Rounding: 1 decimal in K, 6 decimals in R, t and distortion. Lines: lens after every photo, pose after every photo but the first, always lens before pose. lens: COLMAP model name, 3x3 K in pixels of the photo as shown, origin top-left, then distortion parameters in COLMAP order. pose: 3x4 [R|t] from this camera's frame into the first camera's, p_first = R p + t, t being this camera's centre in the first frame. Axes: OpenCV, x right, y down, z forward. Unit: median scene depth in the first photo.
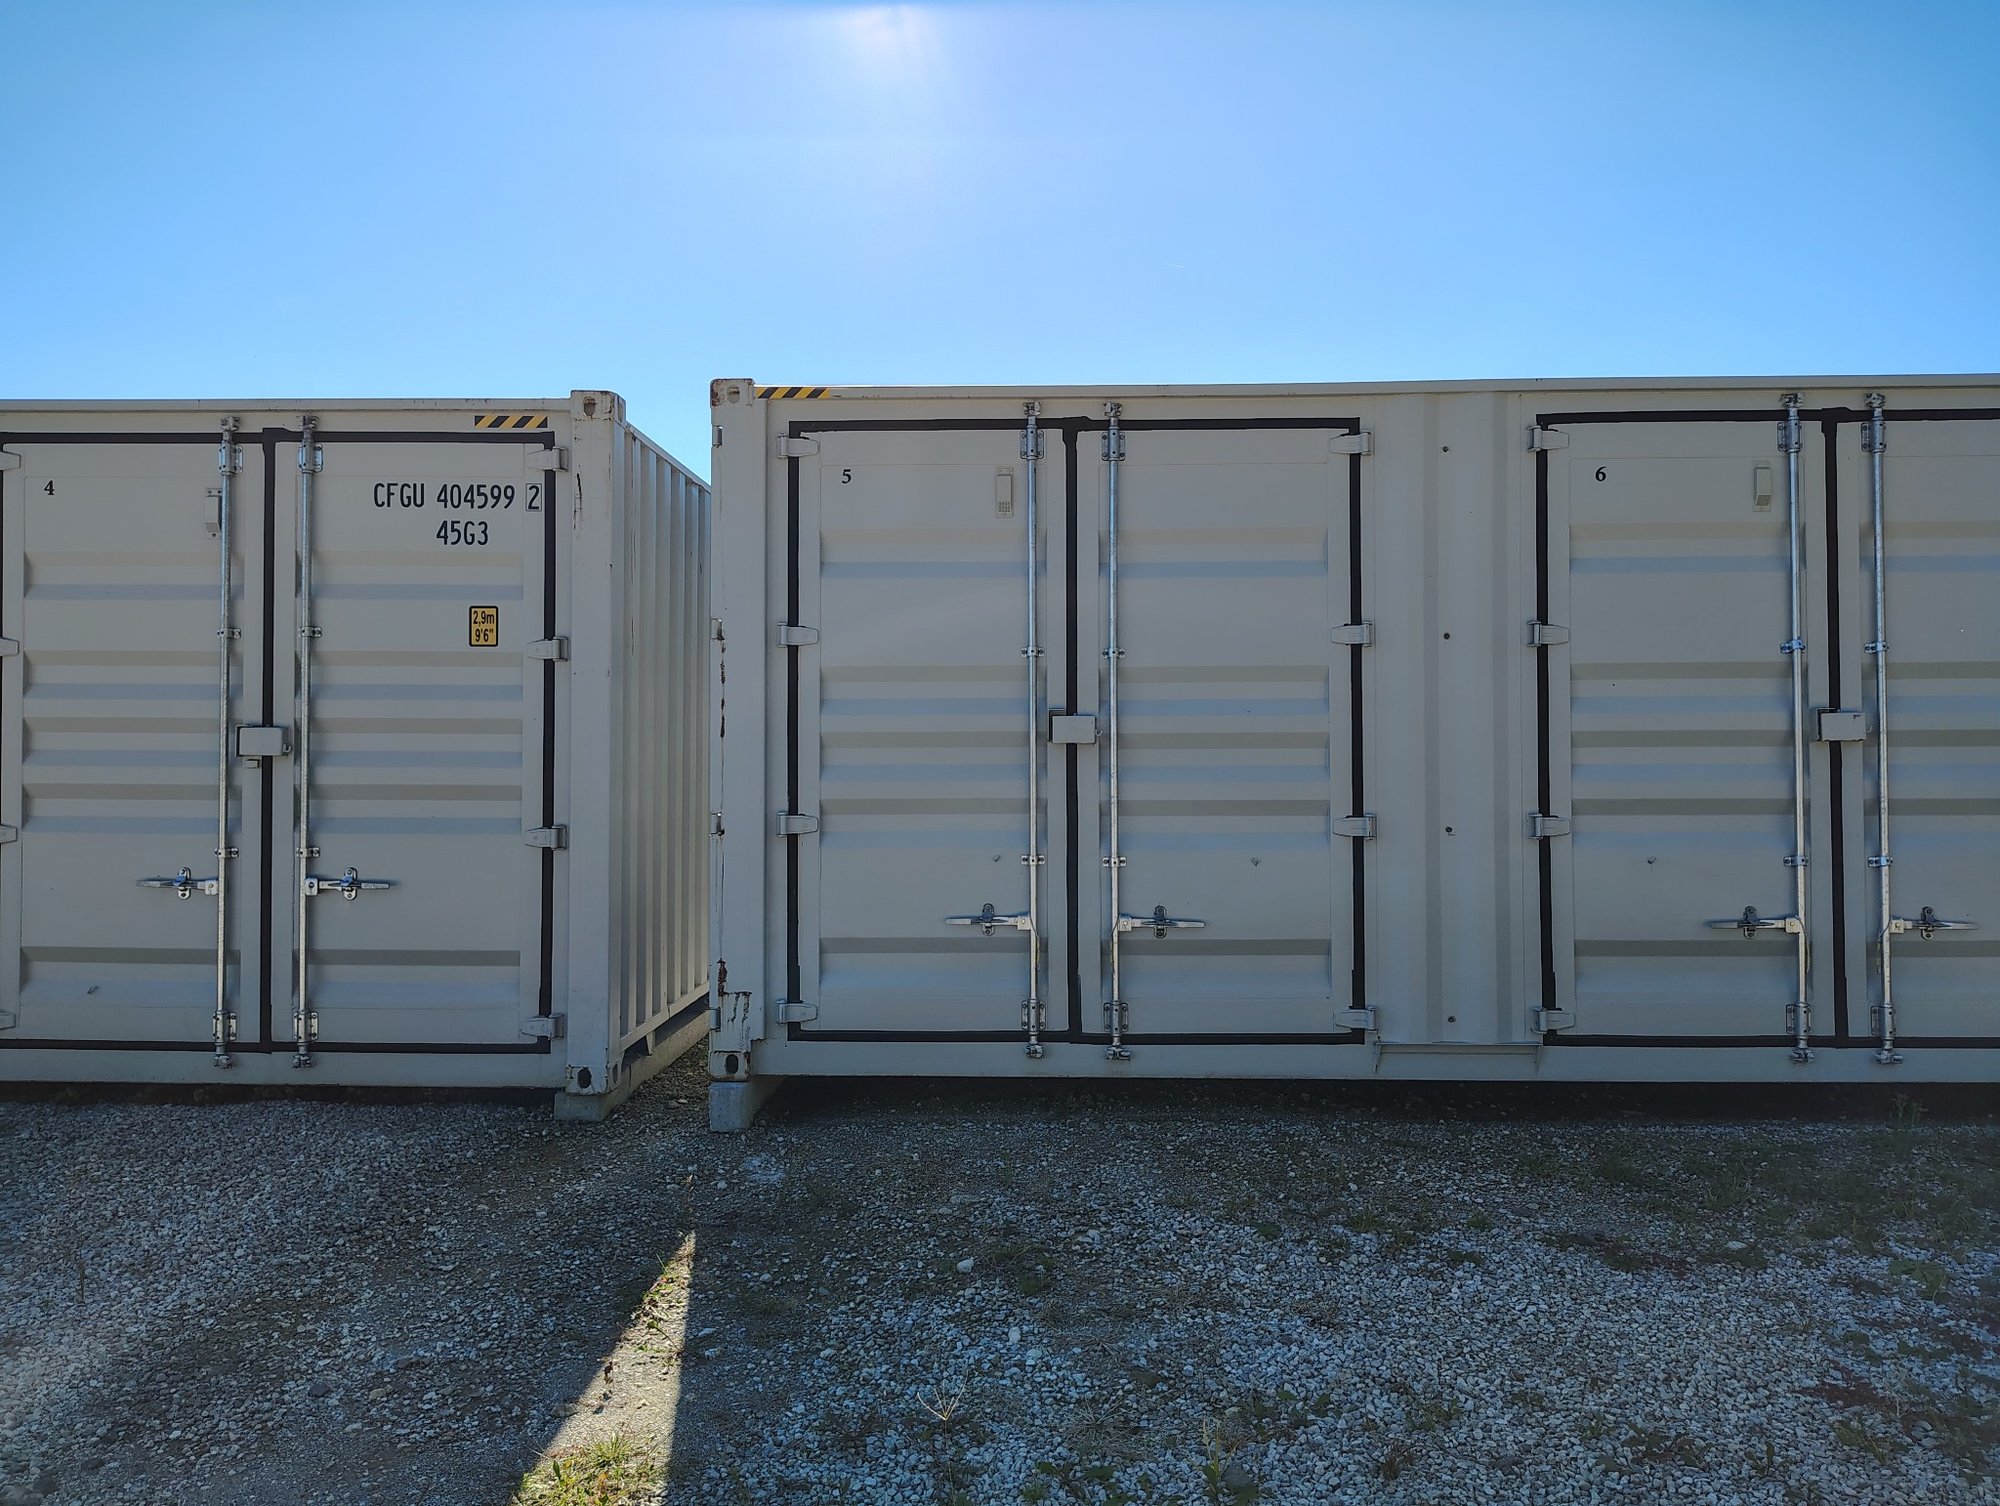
lens RADIAL K [[1375.2, 0, 1020.2], [0, 1375.2, 747.9], [0, 0, 1]] dist [0.035028, -0.044317]
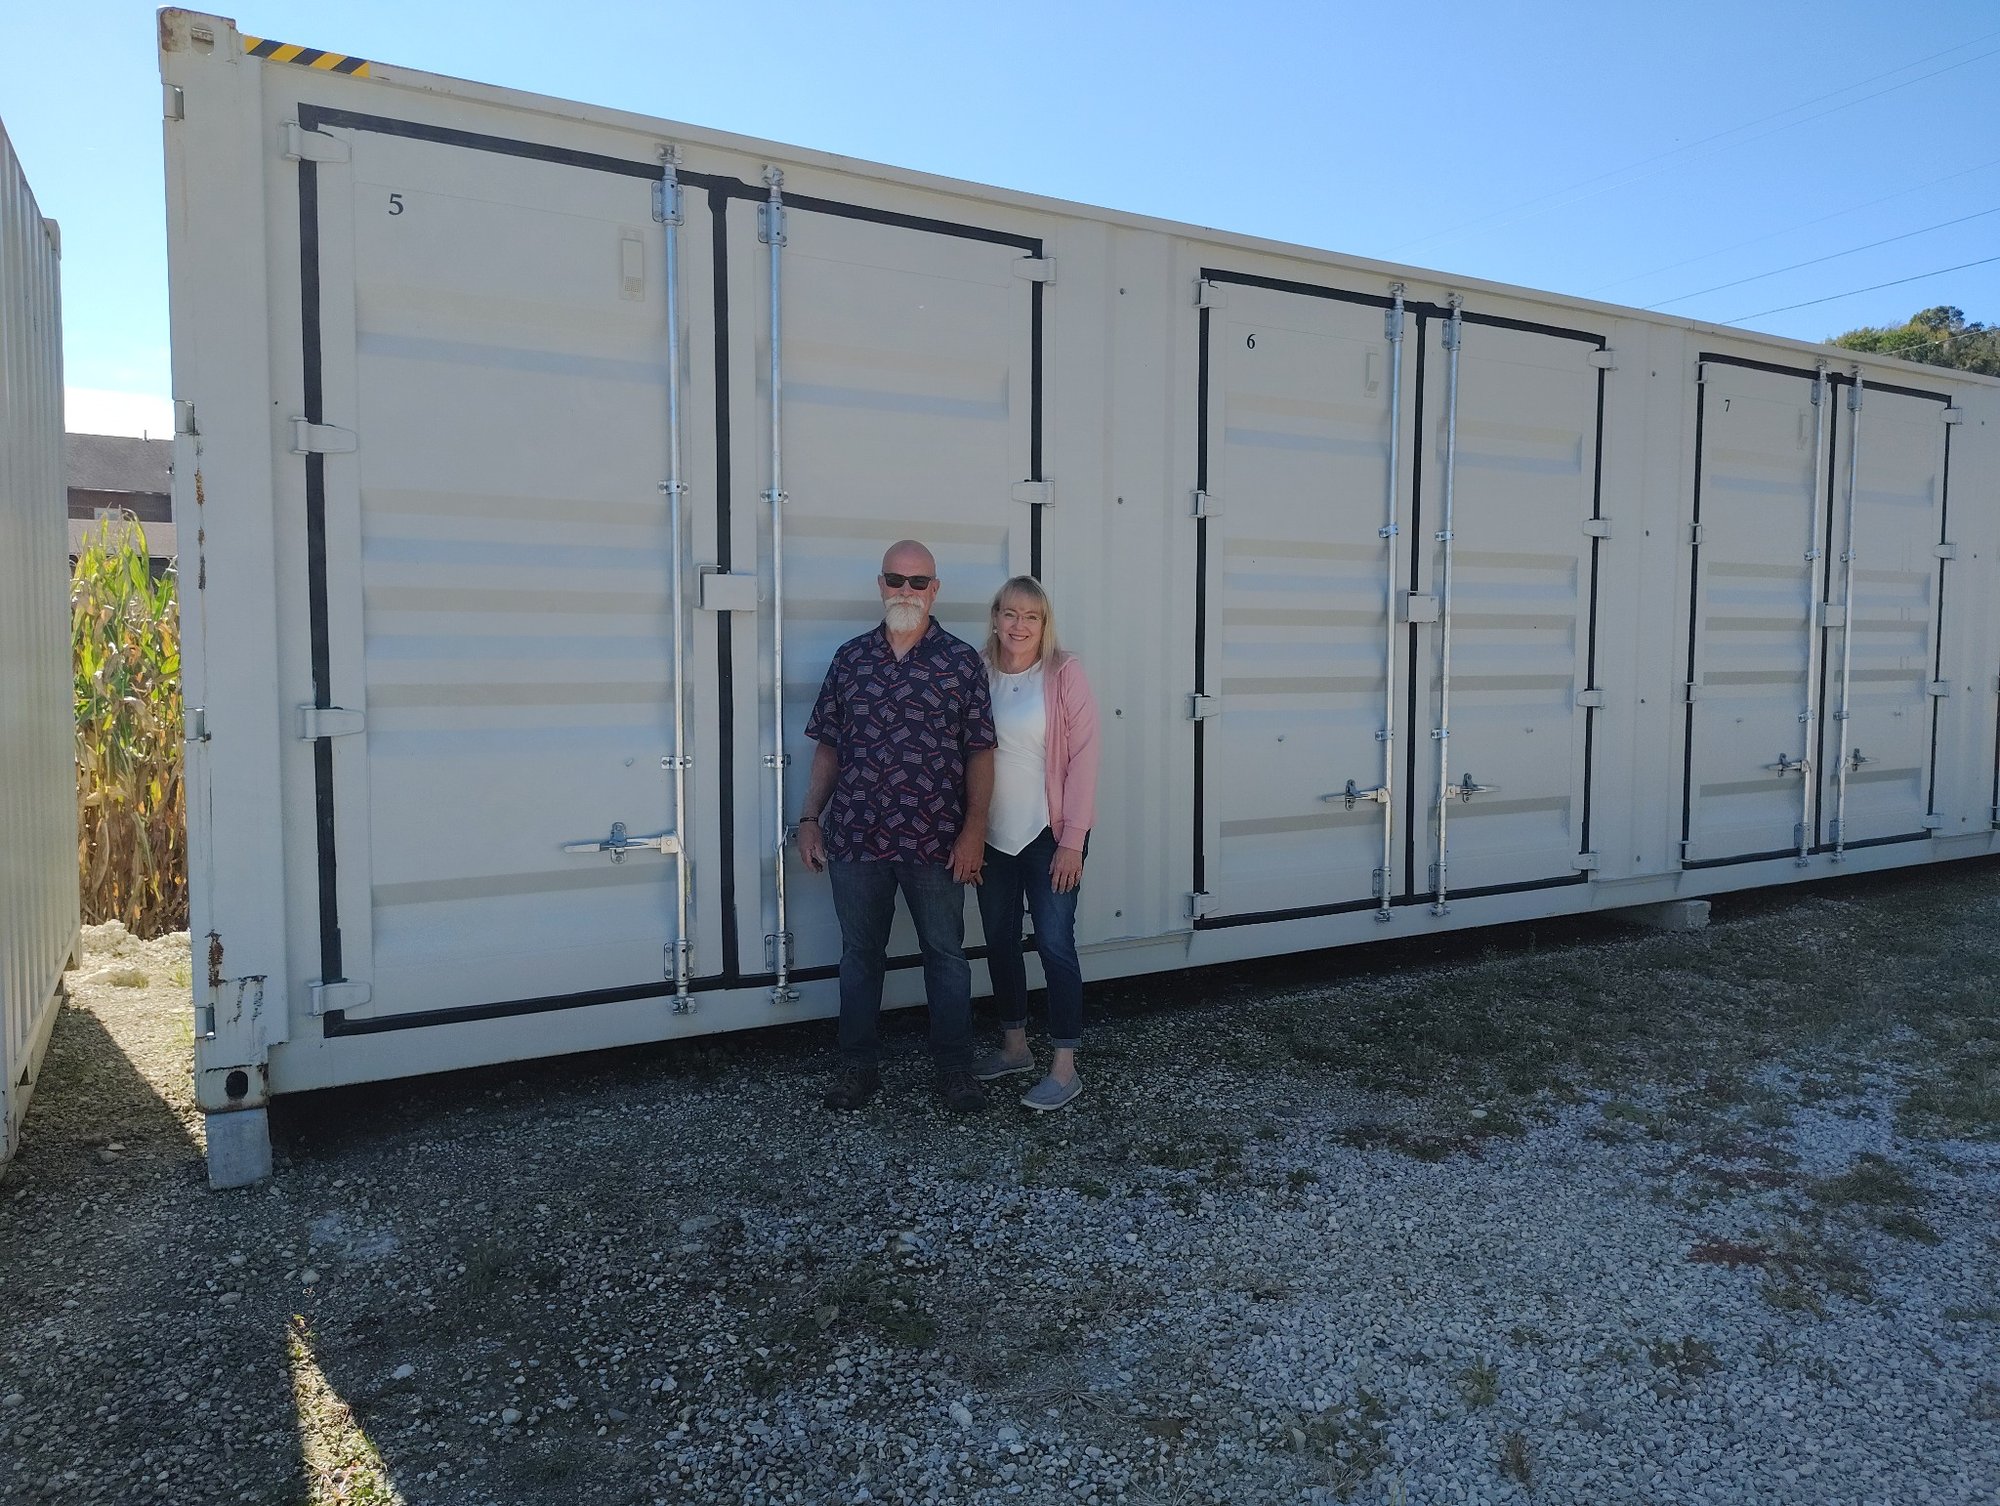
lens RADIAL K [[1375.2, 0, 1005.8], [0, 1375.2, 737.8], [0, 0, 1]] dist [0.035028, -0.044317]
pose [[0.850473, -0.028728, 0.525233, -0.240782], [-0.018397, 0.996272, 0.084281, -0.000050], [-0.525696, -0.081341, 0.846774, 0.256259]]
